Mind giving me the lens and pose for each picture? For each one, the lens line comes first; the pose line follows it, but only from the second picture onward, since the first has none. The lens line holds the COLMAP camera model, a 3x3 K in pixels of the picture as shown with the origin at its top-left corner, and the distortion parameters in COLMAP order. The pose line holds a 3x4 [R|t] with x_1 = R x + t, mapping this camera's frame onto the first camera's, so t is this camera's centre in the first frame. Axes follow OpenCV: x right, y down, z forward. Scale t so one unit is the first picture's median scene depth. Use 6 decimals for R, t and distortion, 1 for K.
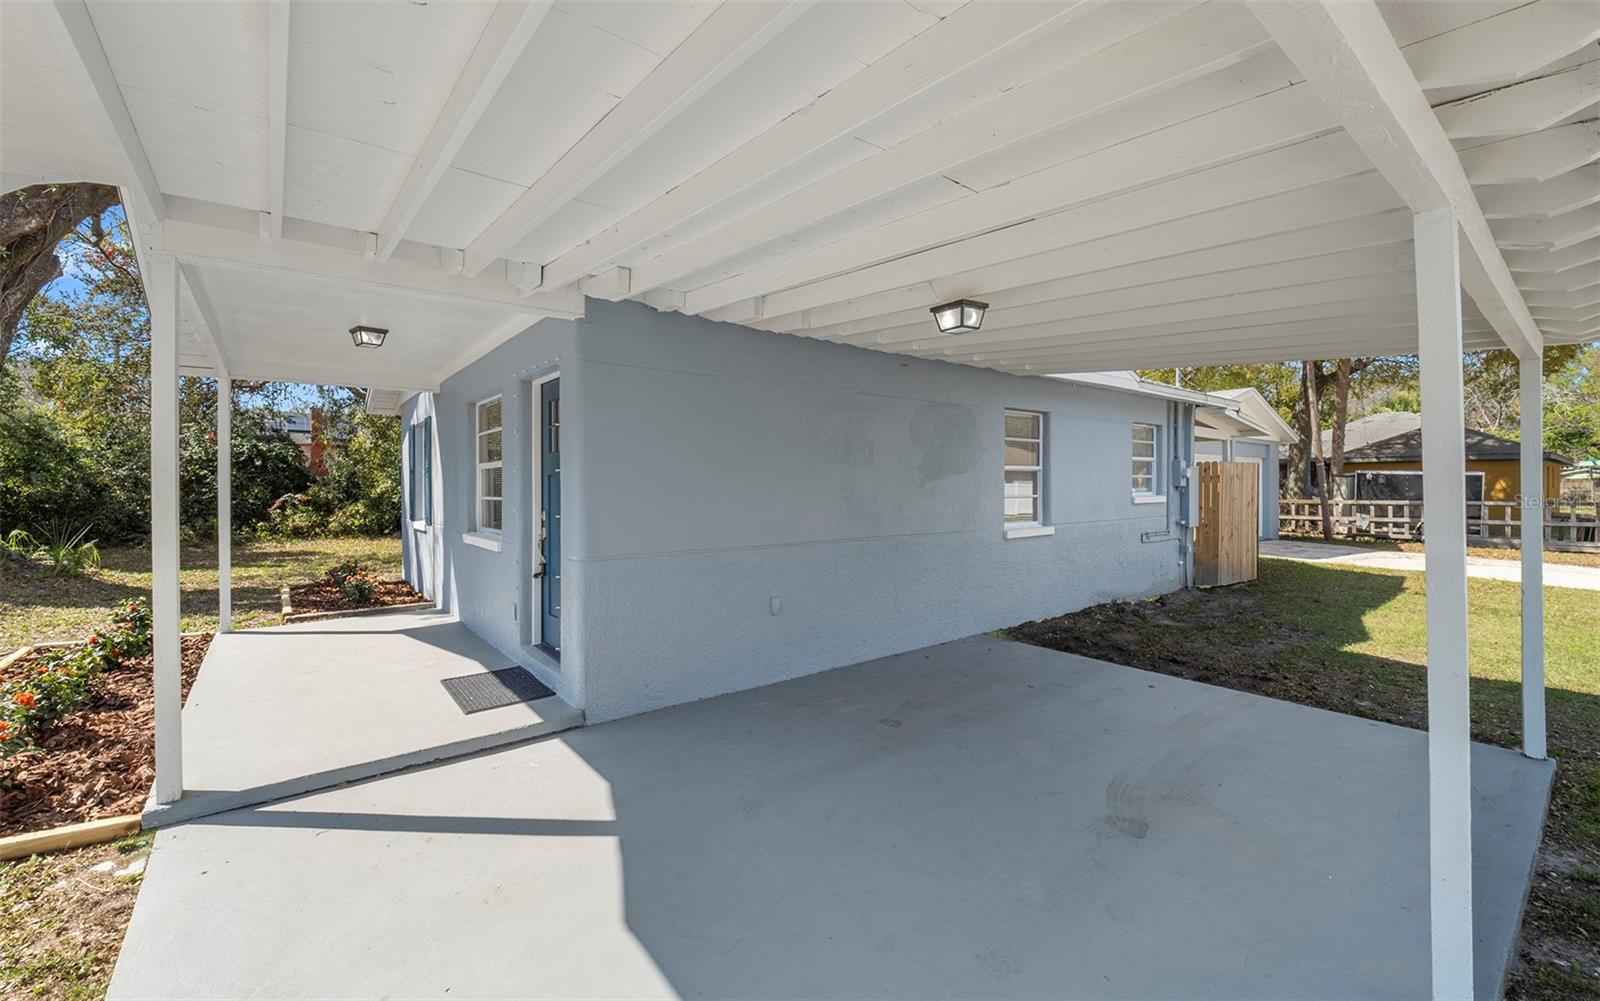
lens RADIAL K [[655.6, 0, 797.8], [0, 655.6, 494.7], [0, 0, 1]] dist [0.001816, -0.000016]
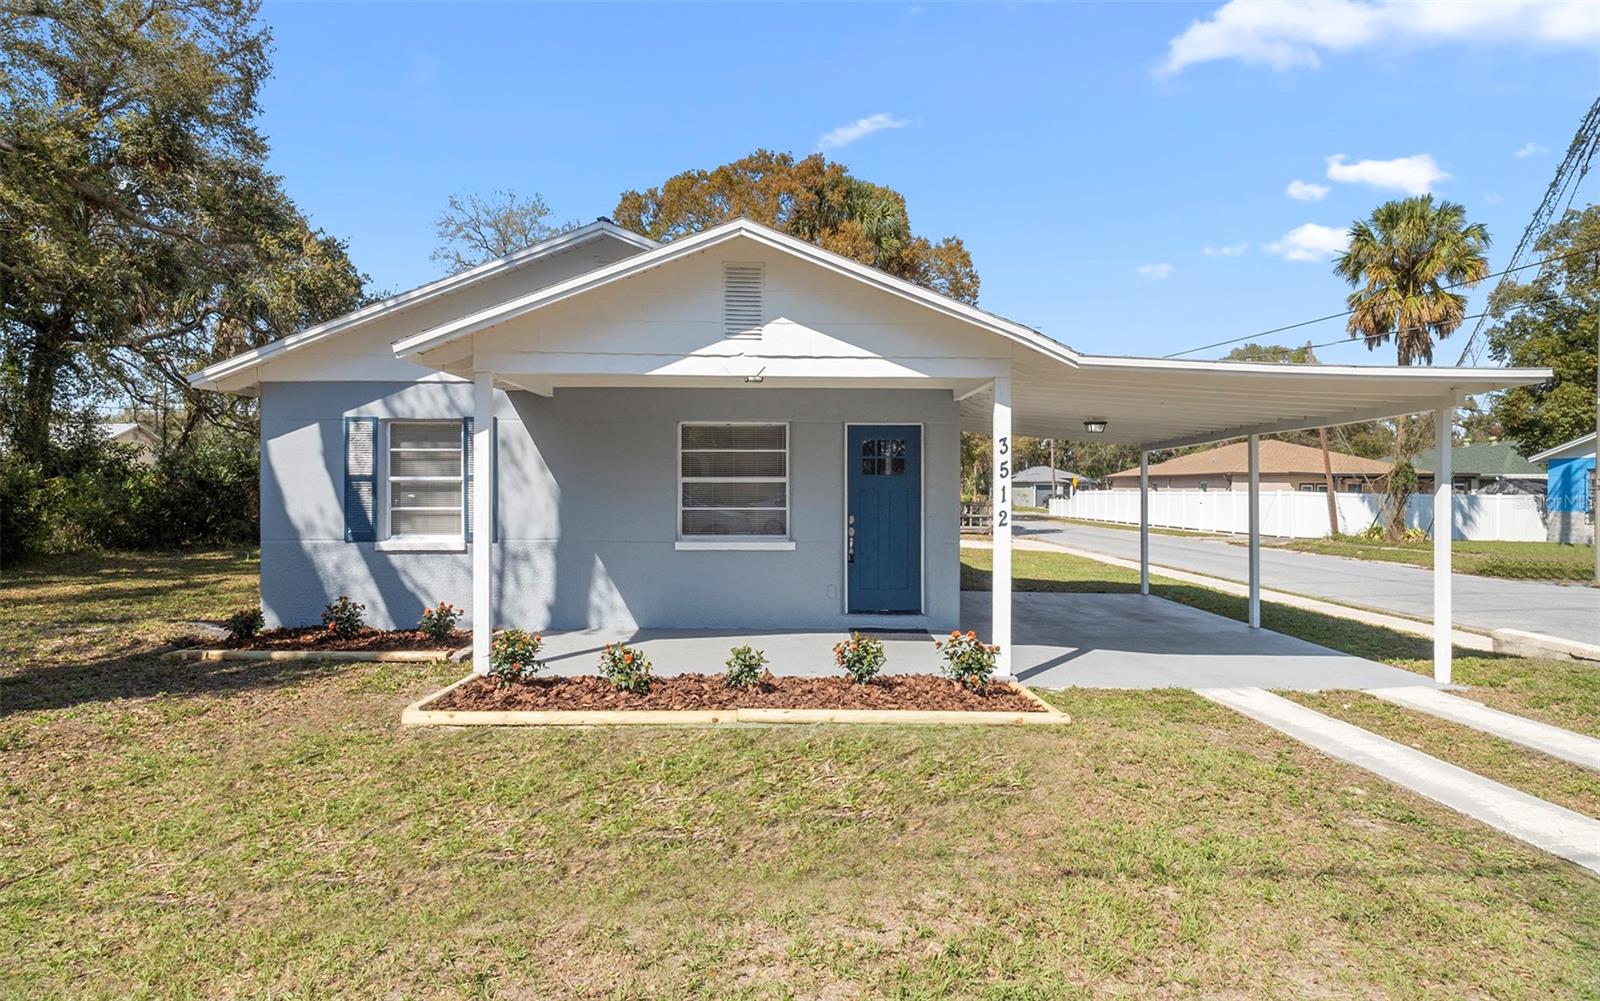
lens RADIAL K [[800.2, 0, 802.5], [0, 800.2, 495.8], [0, 0, 1]] dist [0.001209, -0.000372]
pose [[0.611932, -0.003165, 0.790904, -0.545369], [0.005831, 0.999983, -0.000509, -0.005662], [-0.790889, 0.004923, 0.611940, 0.011876]]
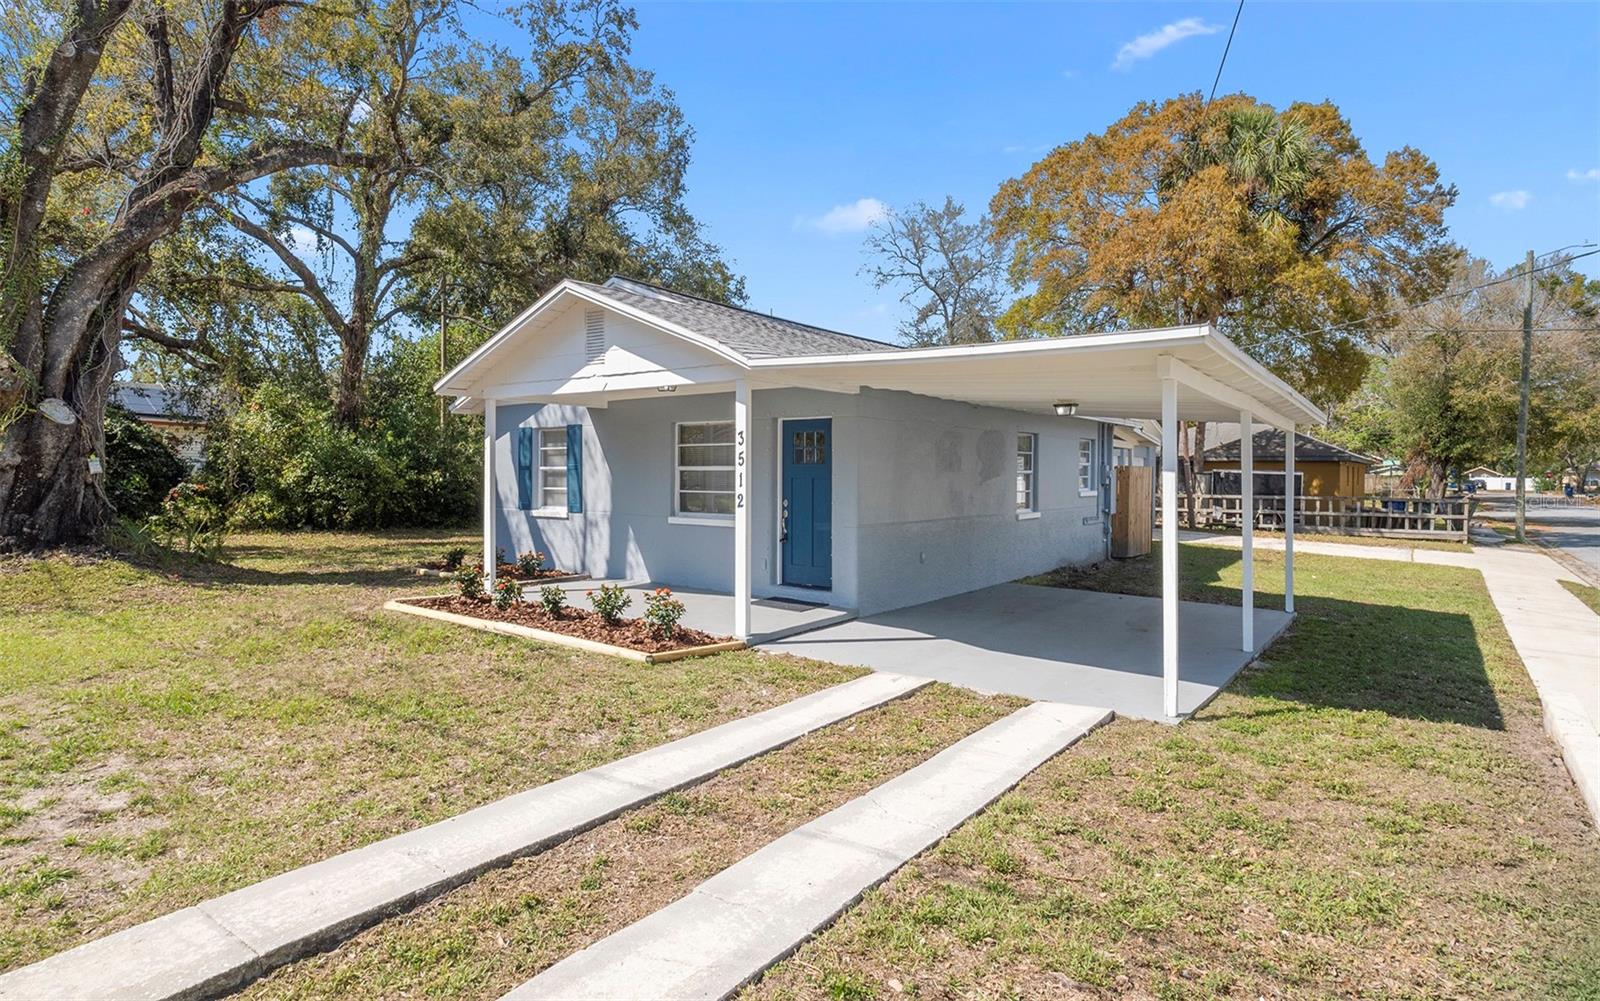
lens RADIAL K [[831.5, 0, 801.1], [0, 831.5, 492.9], [0, 0, 1]] dist [0.007018, 0.000370]
pose [[0.969292, 0.003875, 0.245880, -0.256664], [-0.006060, 0.999949, 0.008131, -0.002771], [-0.245836, -0.009372, 0.969266, -0.294589]]
